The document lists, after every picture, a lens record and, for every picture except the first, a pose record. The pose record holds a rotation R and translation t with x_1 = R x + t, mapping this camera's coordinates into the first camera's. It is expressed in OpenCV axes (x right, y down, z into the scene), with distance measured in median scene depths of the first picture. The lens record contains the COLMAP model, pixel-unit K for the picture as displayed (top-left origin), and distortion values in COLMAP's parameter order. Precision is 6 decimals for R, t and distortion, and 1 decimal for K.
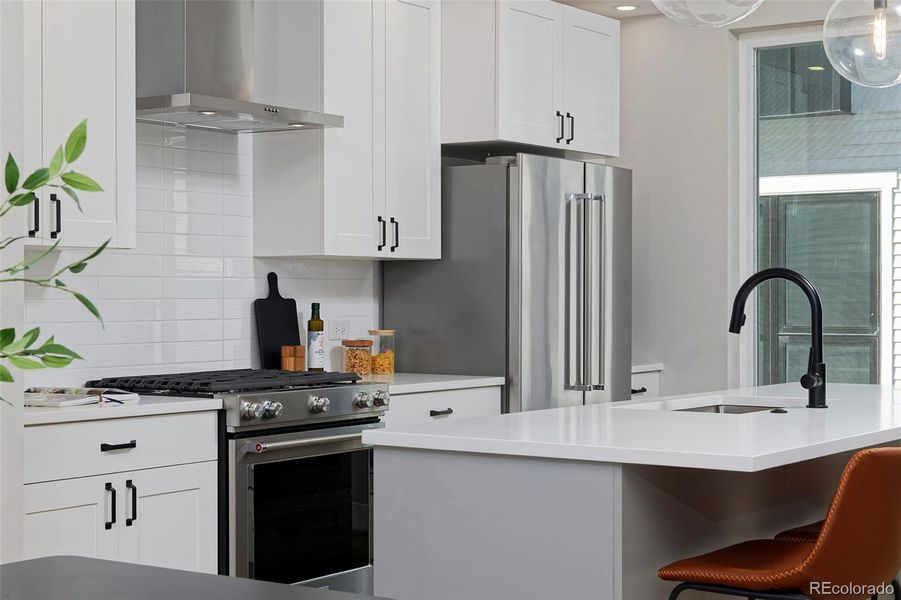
lens RADIAL K [[1539.3, 0, 452.7], [0, 1539.3, 301.3], [0, 0, 1]] dist [0.015353, 0.000000]
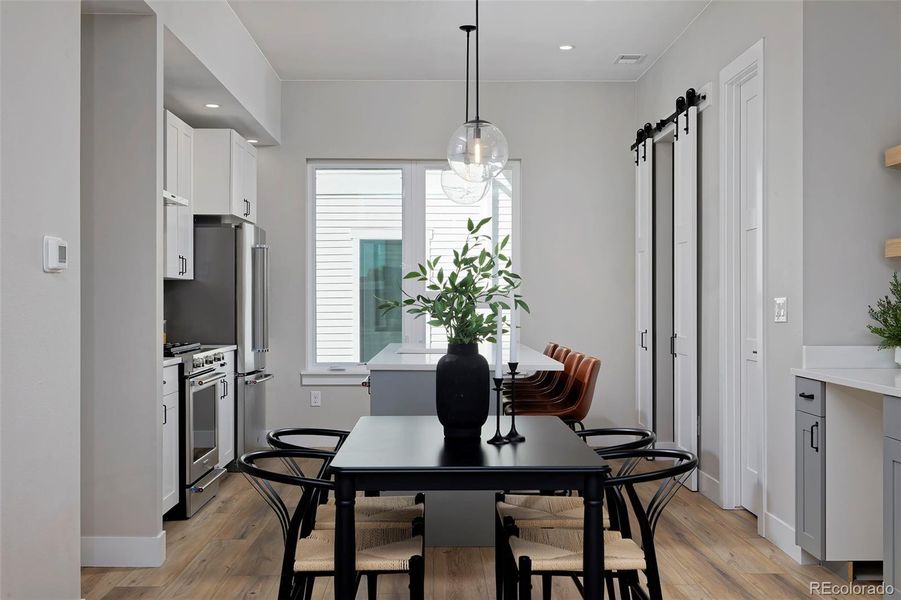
lens RADIAL K [[1045.1, 0, 451.1], [0, 1045.1, 303.2], [0, 0, 1]] dist [0.022699, 0.000000]
pose [[0.811356, 0.000273, 0.584552, -0.525489], [0.000582, 0.999999, -0.001275, 0.001070], [-0.584551, 0.001374, 0.811355, -0.158792]]
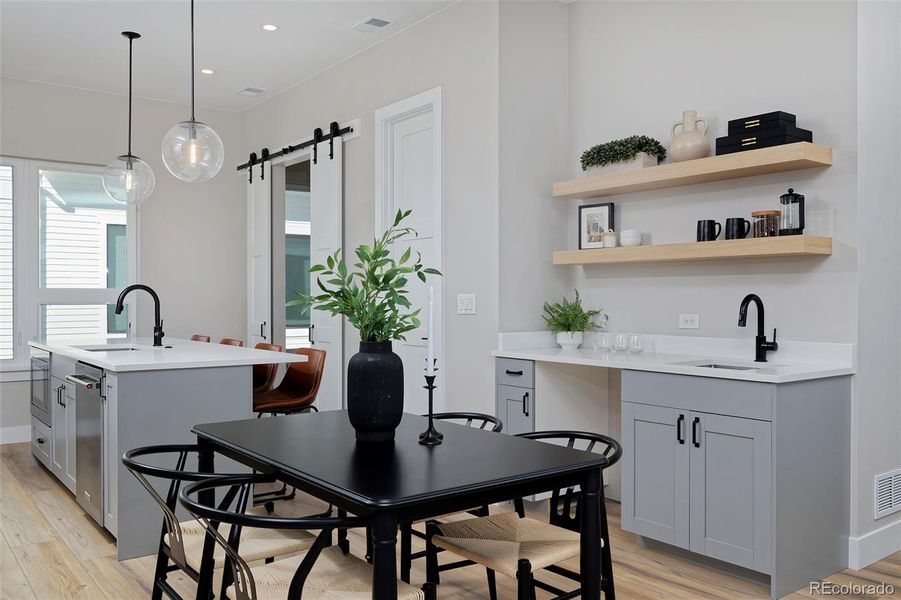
lens RADIAL K [[751.6, 0, 451.8], [0, 751.6, 305.1], [0, 0, 1]] dist [-0.009512, -0.000413]
pose [[0.306572, -0.007871, 0.951815, -0.546051], [0.001877, 0.999969, 0.007665, 0.000366], [-0.951846, -0.000563, 0.306578, 0.187819]]
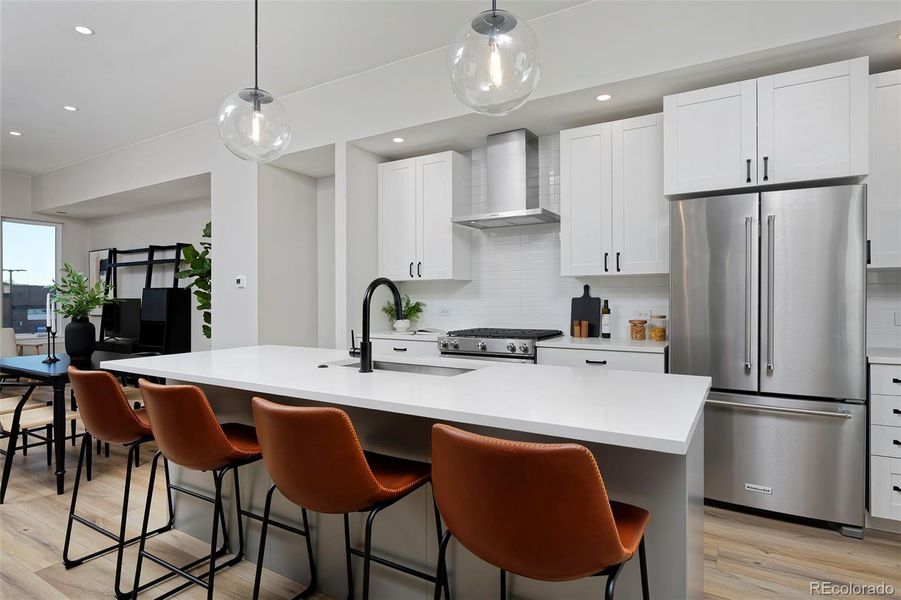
lens RADIAL K [[501.1, 0, 445.5], [0, 501.1, 298.1], [0, 0, 1]] dist [-0.001004, -0.002129]
pose [[0.065348, 0.000084, -0.997863, 0.572057], [0.000152, 1.000000, 0.000094, -0.001189], [0.997863, -0.000158, 0.065348, 0.817465]]
